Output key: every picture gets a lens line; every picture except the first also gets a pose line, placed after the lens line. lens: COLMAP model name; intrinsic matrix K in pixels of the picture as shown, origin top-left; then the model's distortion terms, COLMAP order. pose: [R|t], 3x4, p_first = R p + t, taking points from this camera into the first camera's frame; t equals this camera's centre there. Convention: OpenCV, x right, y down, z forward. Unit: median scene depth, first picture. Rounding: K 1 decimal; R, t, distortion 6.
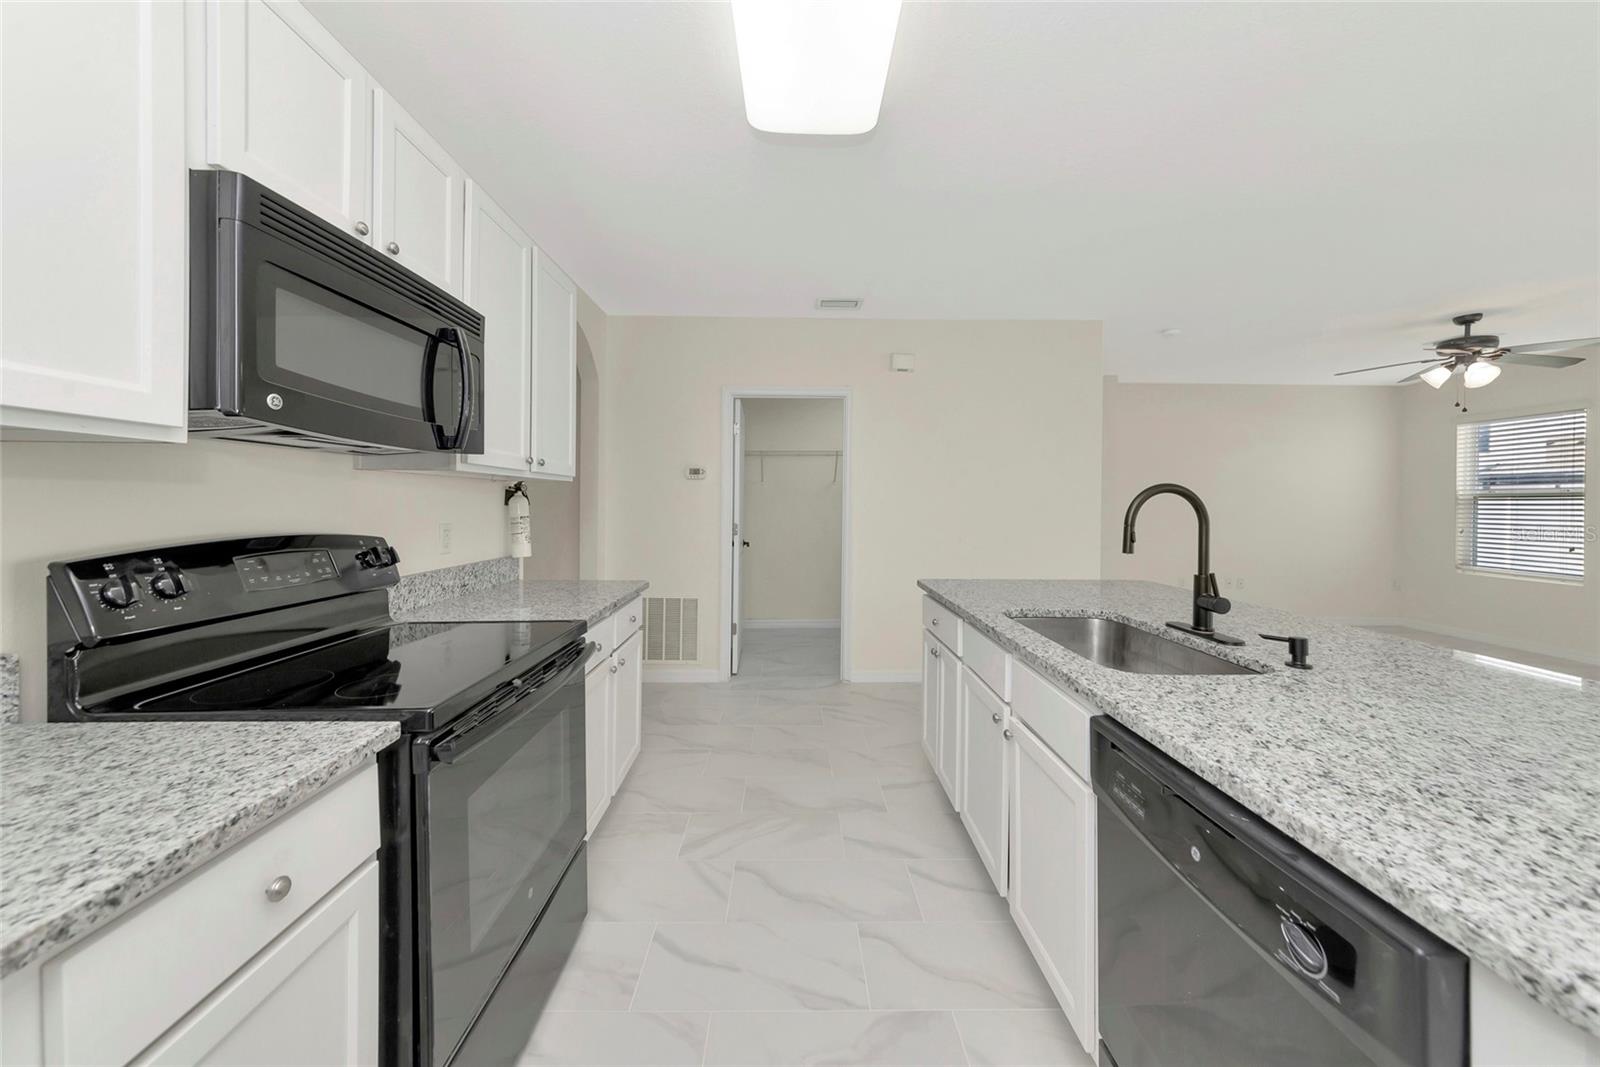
lens RADIAL K [[555.2, 0, 800.0], [0, 555.2, 506.0], [0, 0, 1]] dist [0.000099, 0.000011]
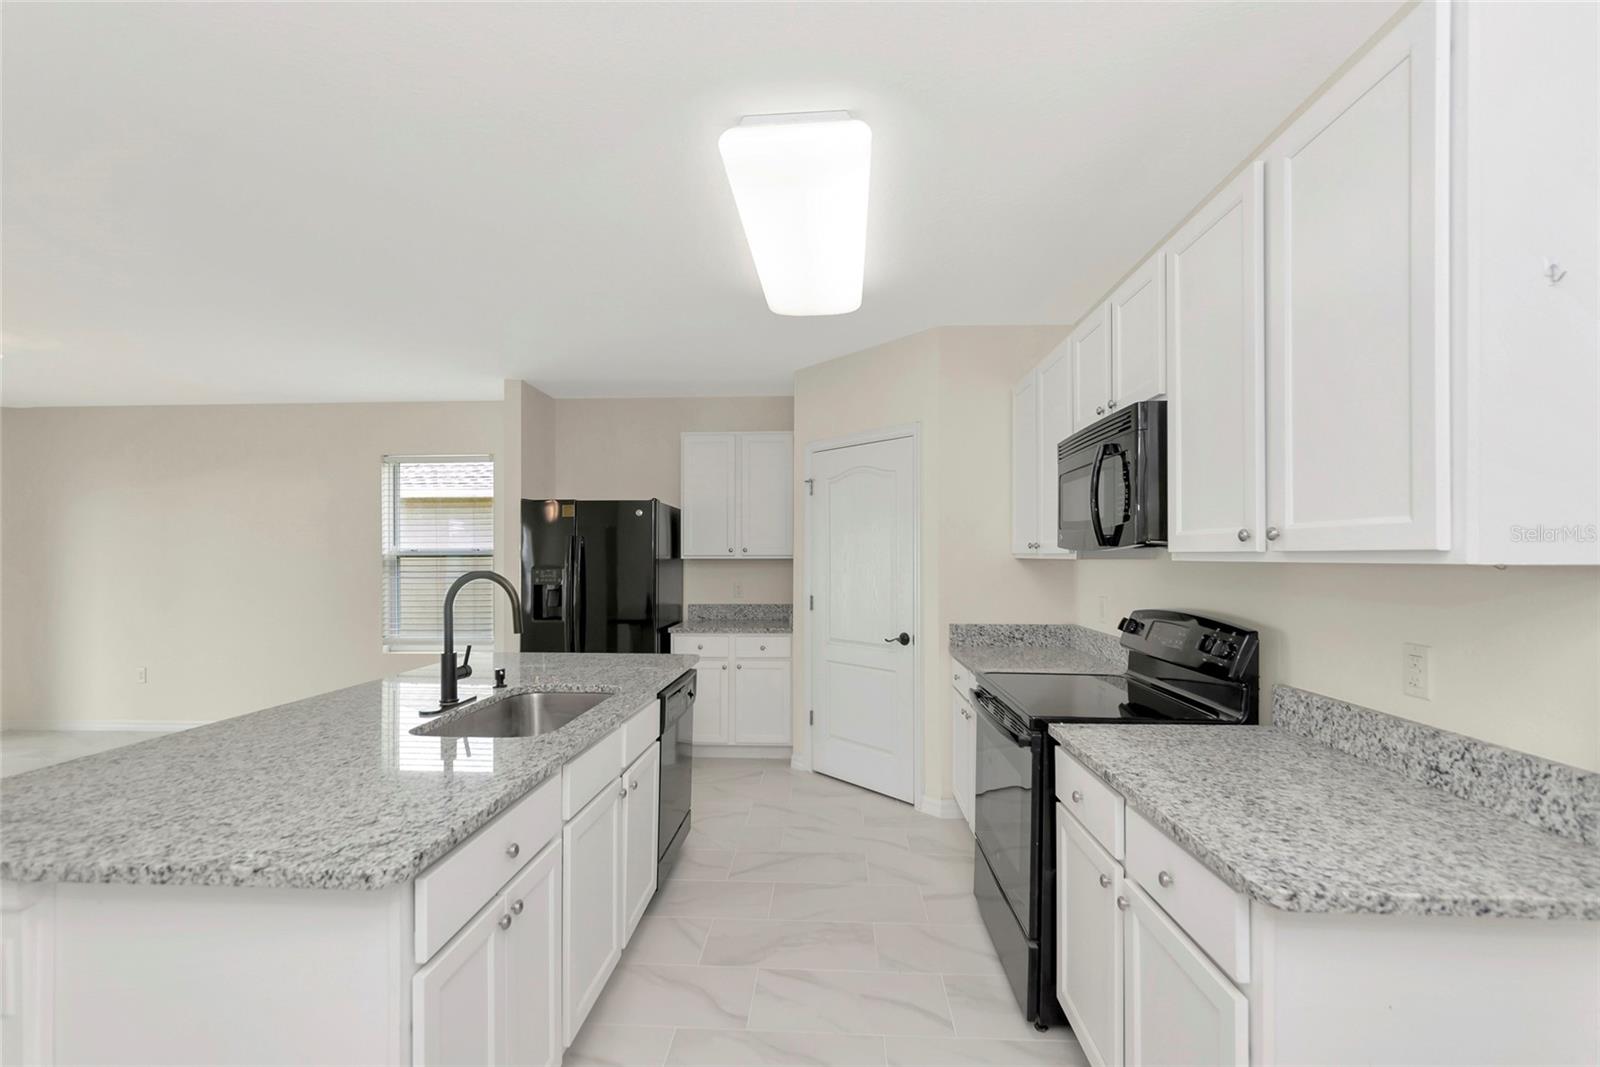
lens RADIAL K [[683.5, 0, 804.4], [0, 683.5, 558.8], [0, 0, 1]] dist [-0.000143, -0.000154]
pose [[-0.998491, -0.004737, 0.054705, -0.052057], [-0.004069, 0.999916, 0.012319, -0.067128], [-0.054759, 0.012078, -0.998427, 1.875299]]
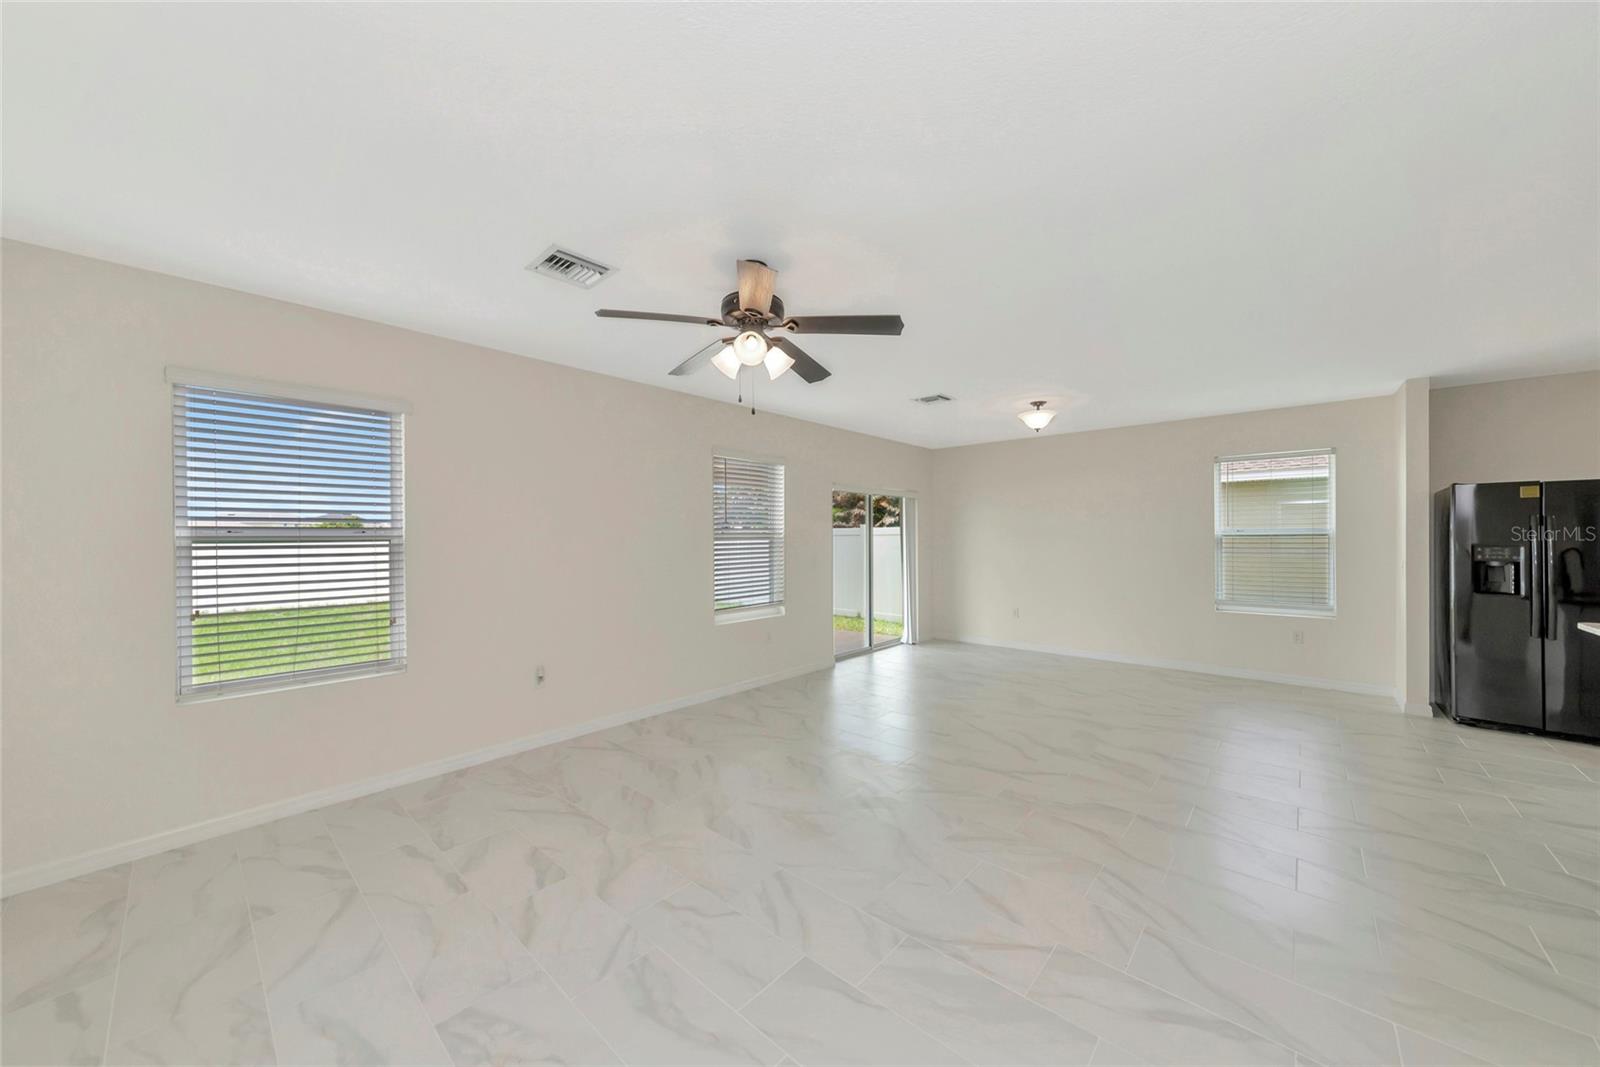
lens RADIAL K [[564.6, 0, 800.0], [0, 564.6, 533.5], [0, 0, 1]] dist [-0.000332, -0.000043]
pose [[-0.741414, -0.001652, 0.671045, 1.423692], [0.004346, 0.999964, 0.007264, -0.074327], [-0.671033, 0.008302, -0.741381, 2.853012]]
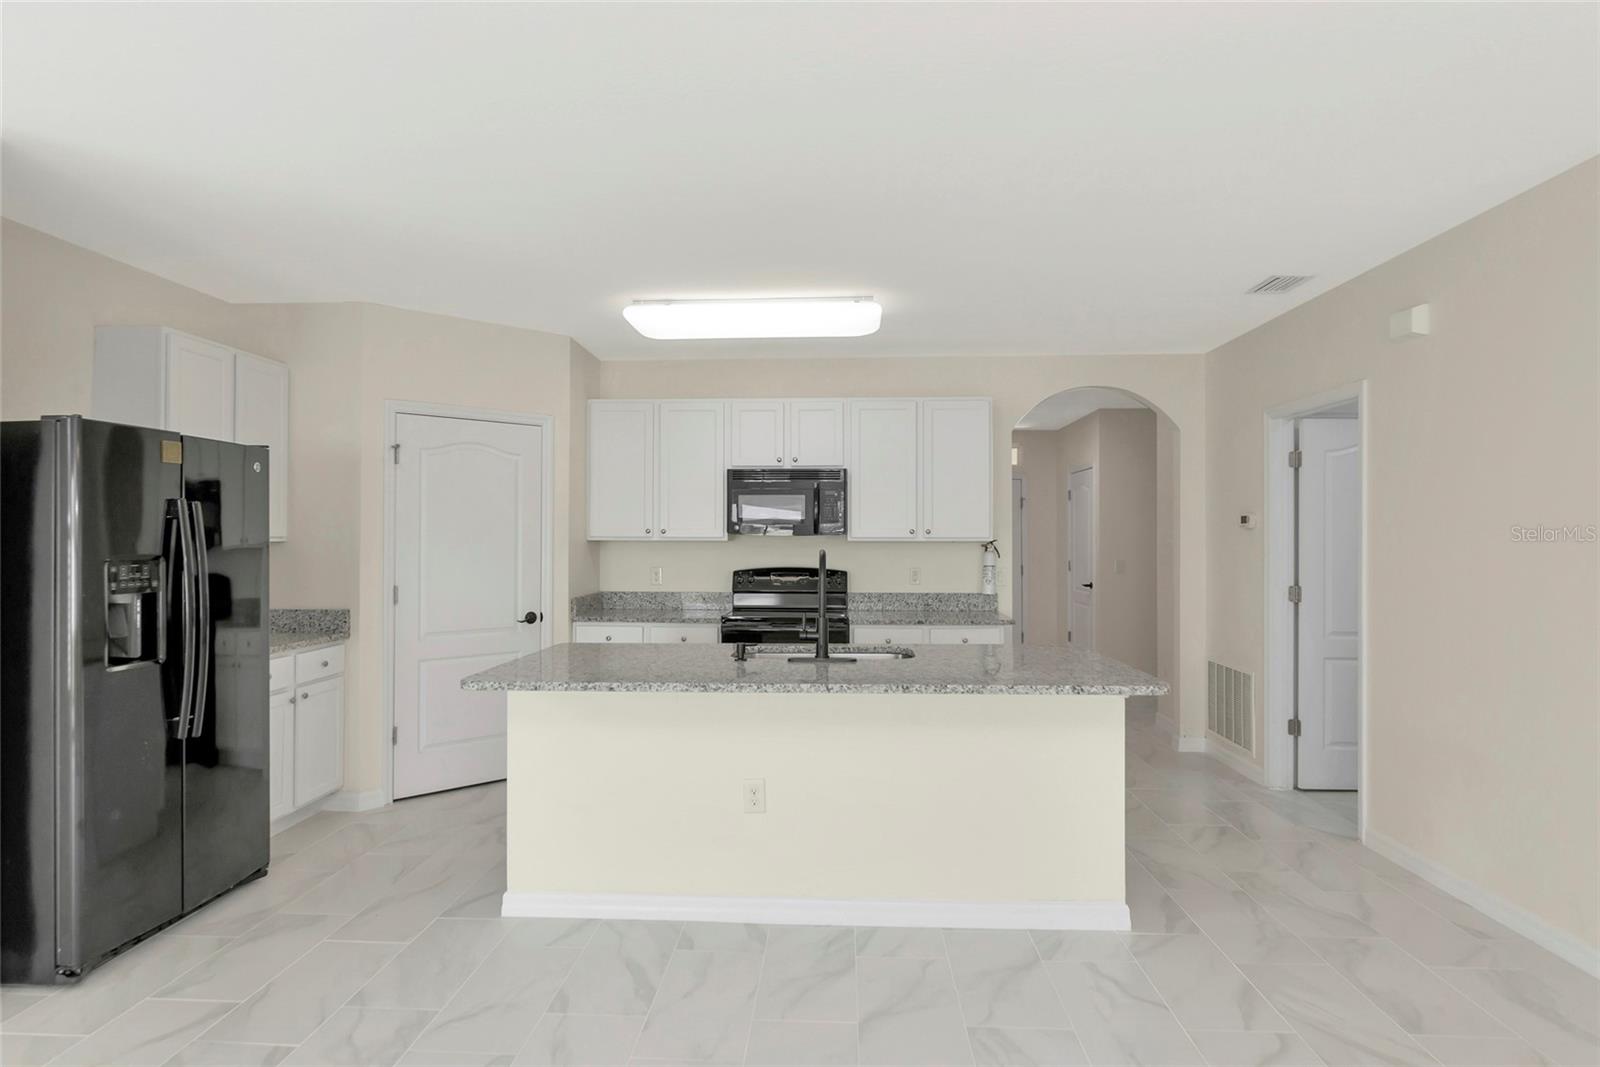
lens RADIAL K [[878.3, 0, 796.7], [0, 878.3, 527.0], [0, 0, 1]] dist [0.002405, -0.000336]
pose [[-0.062921, -0.020782, -0.997802, 2.341659], [-0.008945, 0.999755, -0.020259, -0.039916], [0.997978, 0.007651, -0.063091, 0.864175]]
